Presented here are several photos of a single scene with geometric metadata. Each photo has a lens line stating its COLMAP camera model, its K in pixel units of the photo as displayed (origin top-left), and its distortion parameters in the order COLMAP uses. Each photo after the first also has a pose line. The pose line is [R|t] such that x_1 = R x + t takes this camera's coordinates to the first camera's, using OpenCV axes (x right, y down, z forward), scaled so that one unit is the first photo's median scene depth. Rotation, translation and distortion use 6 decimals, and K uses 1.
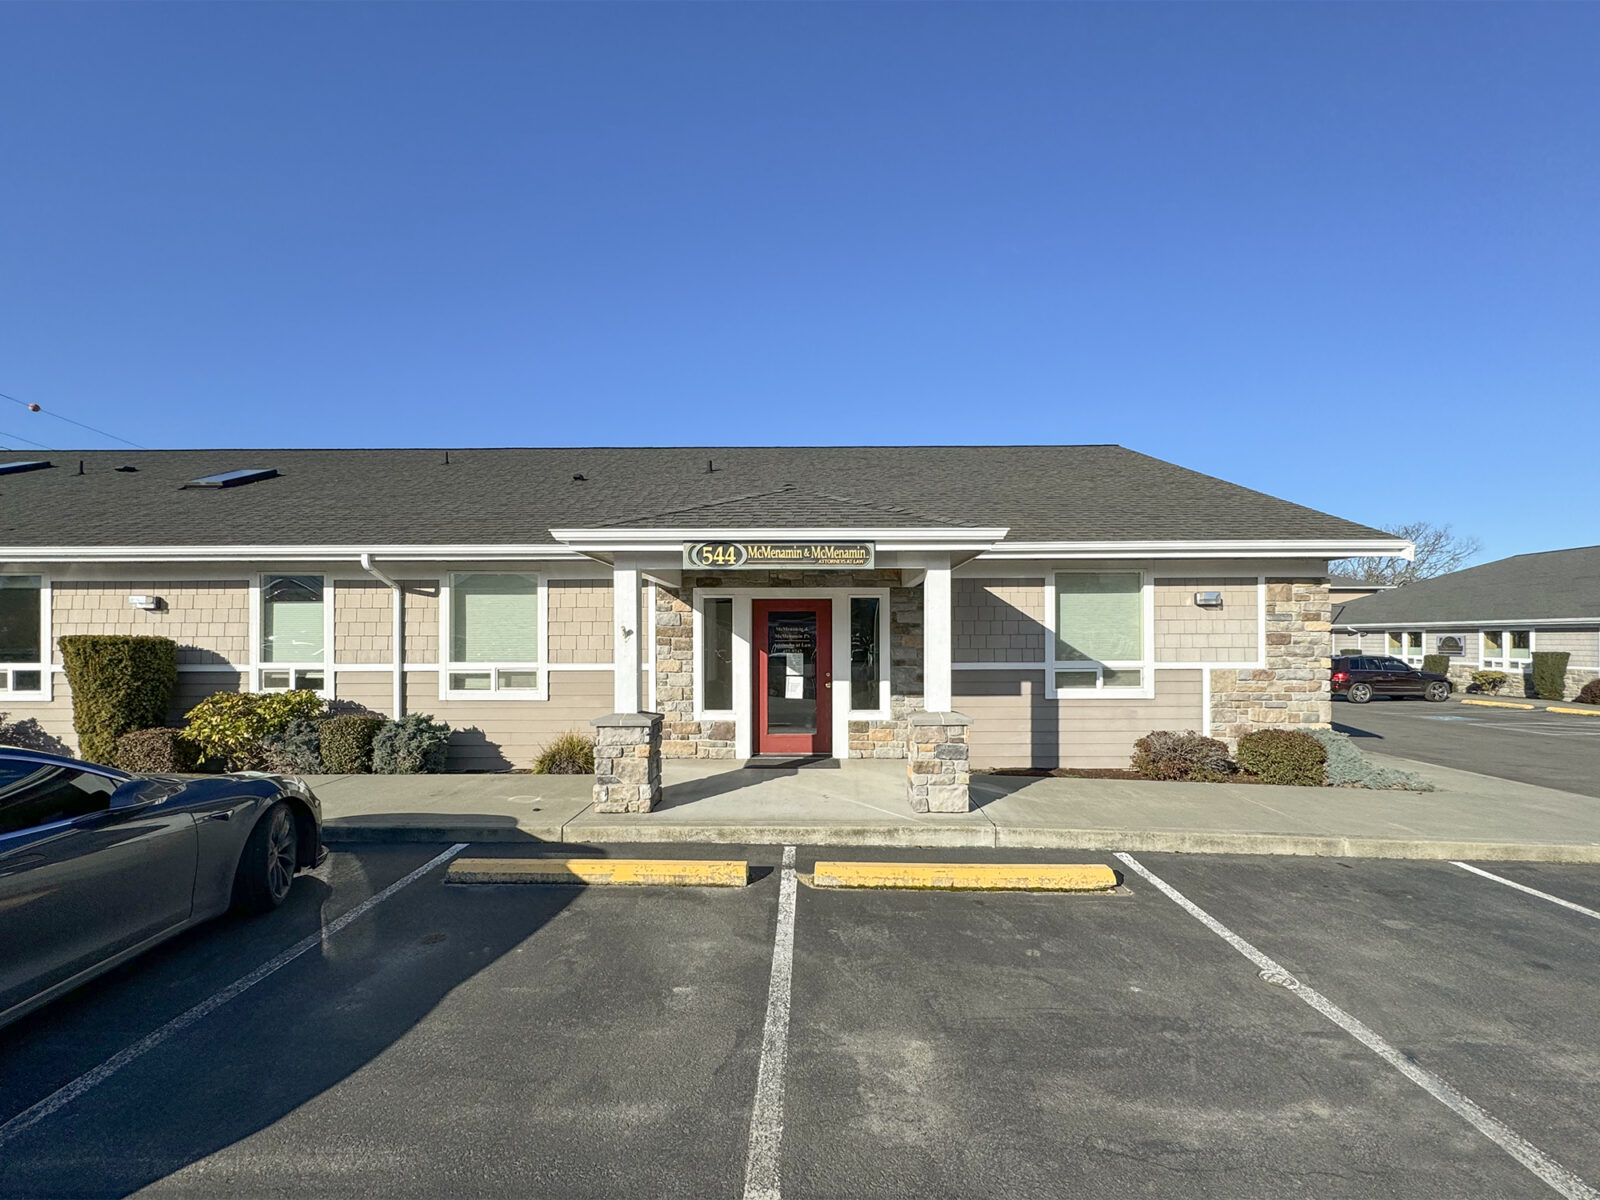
lens RADIAL K [[645.8, 0, 808.8], [0, 645.8, 631.1], [0, 0, 1]] dist [-0.014256, 0.000730]
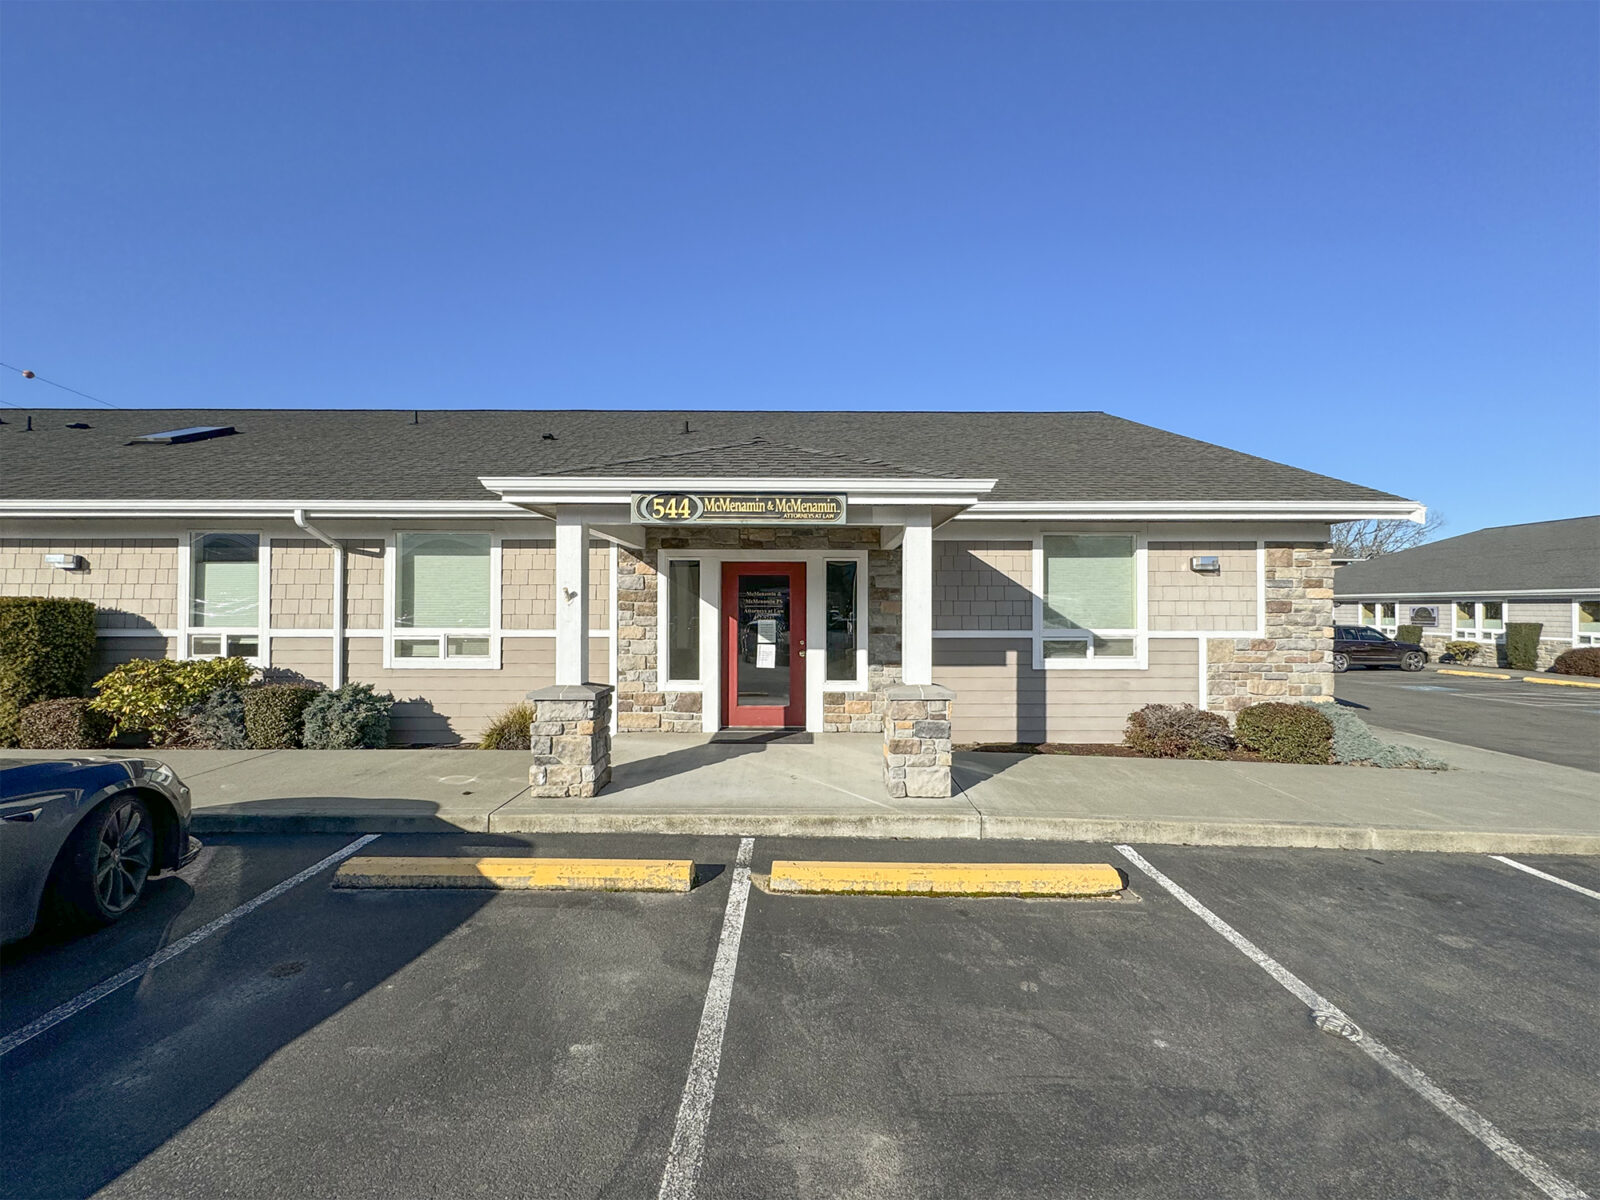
lens RADIAL K [[645.8, 0, 801.6], [0, 645.8, 598.8], [0, 0, 1]] dist [-0.014256, 0.000730]
pose [[0.999870, 0.004764, 0.015373, 0.026383], [-0.004761, 0.999989, -0.000216, 0.006919], [-0.015374, 0.000143, 0.999882, 0.109117]]
